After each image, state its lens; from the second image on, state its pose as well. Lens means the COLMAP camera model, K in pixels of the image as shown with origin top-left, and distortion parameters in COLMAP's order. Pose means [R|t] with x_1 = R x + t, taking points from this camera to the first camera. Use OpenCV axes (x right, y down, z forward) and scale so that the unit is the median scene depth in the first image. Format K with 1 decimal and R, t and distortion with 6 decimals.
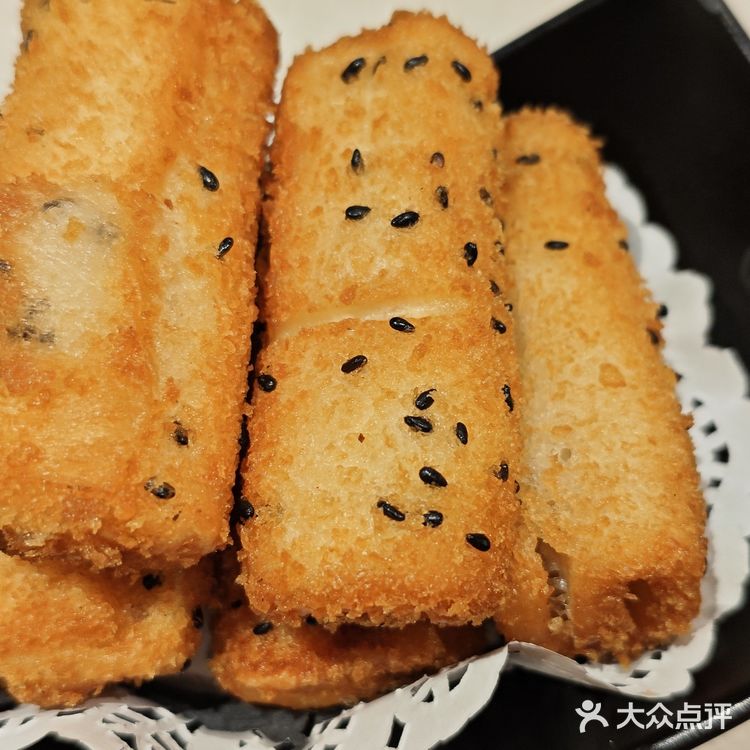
lens RADIAL K [[1247.2, 0, 375.0], [0, 1247.2, 375.0], [0, 0, 1]] dist [0.262755, -1.740372]
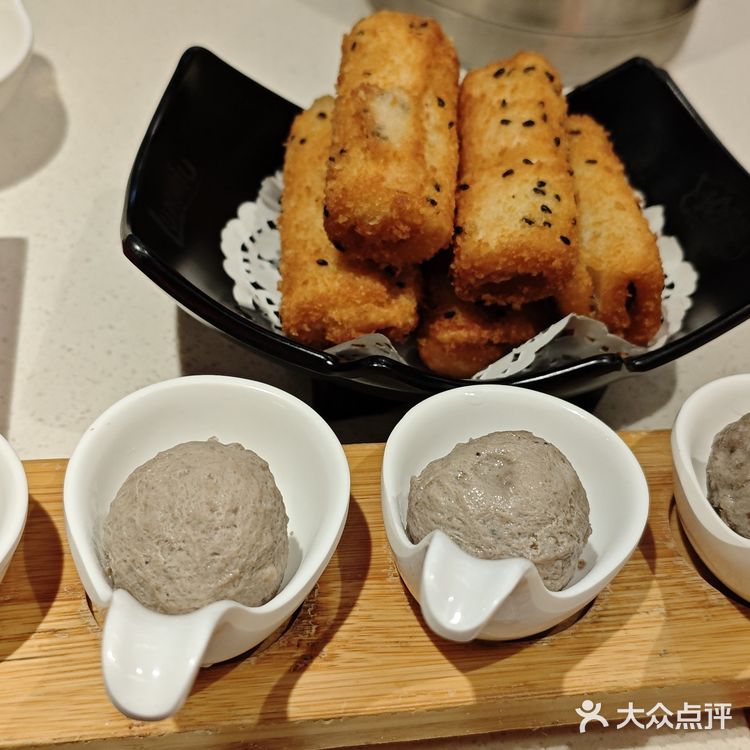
lens RADIAL K [[1247.2, 0, 375.0], [0, 1247.2, 375.0], [0, 0, 1]] dist [0.262755, -1.740372]
pose [[0.997617, 0.057941, 0.037453, -0.304612], [-0.046726, 0.966834, -0.251094, 0.877793], [-0.050760, 0.248746, 0.967238, -1.026305]]
